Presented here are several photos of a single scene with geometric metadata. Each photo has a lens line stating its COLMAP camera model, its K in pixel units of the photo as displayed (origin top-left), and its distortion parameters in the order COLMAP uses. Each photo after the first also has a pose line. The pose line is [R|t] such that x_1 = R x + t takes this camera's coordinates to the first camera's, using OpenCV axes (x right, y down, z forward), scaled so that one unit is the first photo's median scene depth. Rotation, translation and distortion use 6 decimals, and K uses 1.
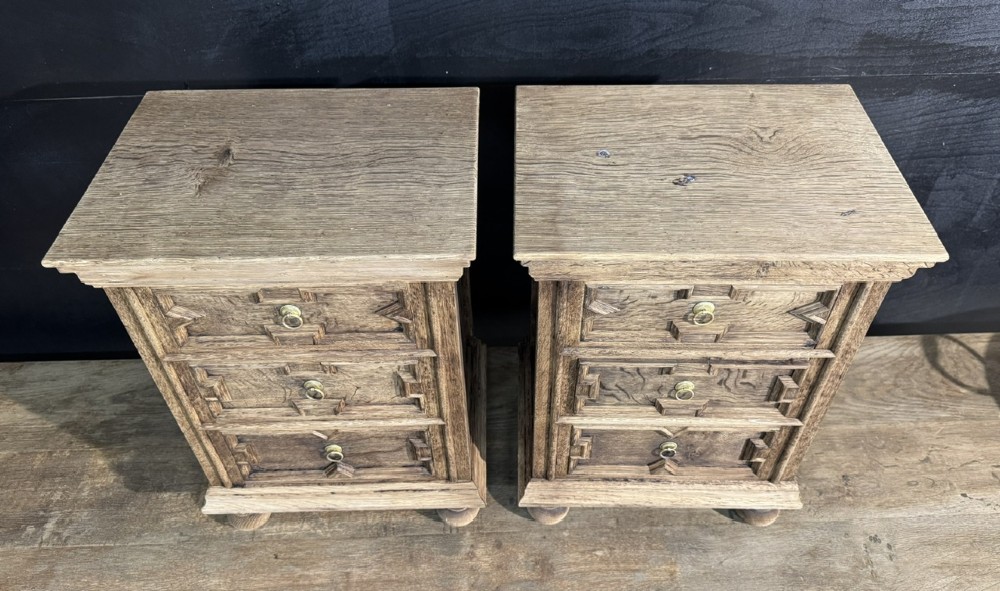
lens RADIAL K [[771.4, 0, 511.0], [0, 771.4, 298.2], [0, 0, 1]] dist [0.003522, -0.013965]
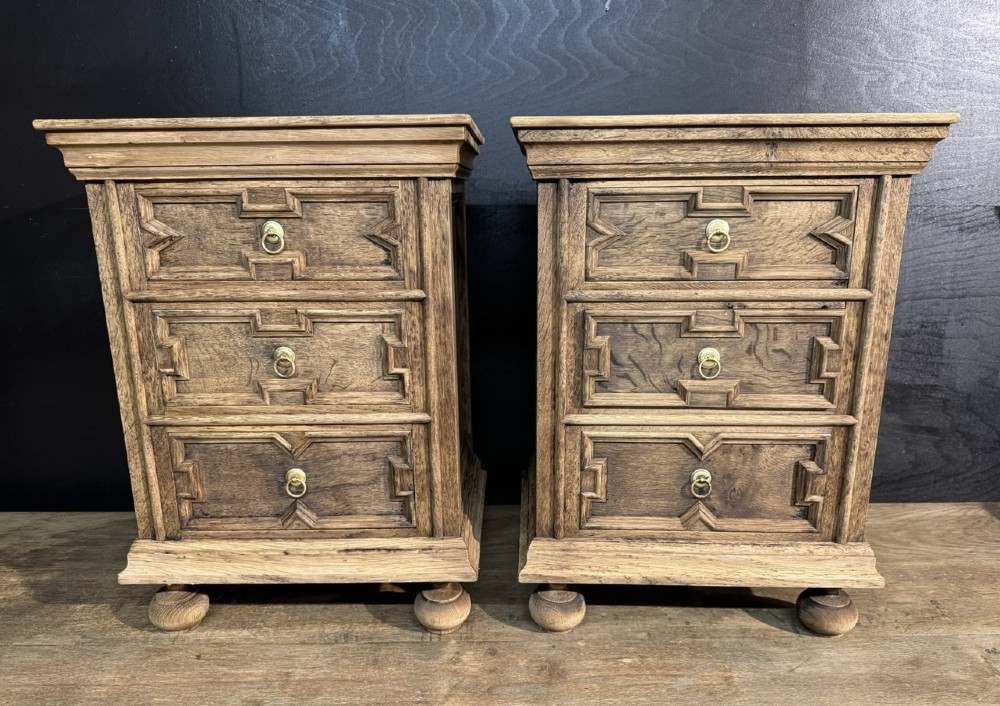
lens RADIAL K [[750.3, 0, 511.2], [0, 750.3, 373.4], [0, 0, 1]] dist [-0.012897, 0.007192]
pose [[0.999728, 0.003683, -0.023048, 0.018725], [-0.015067, 0.856007, -0.516745, 0.479476], [0.017826, 0.516952, 0.855829, 0.238358]]
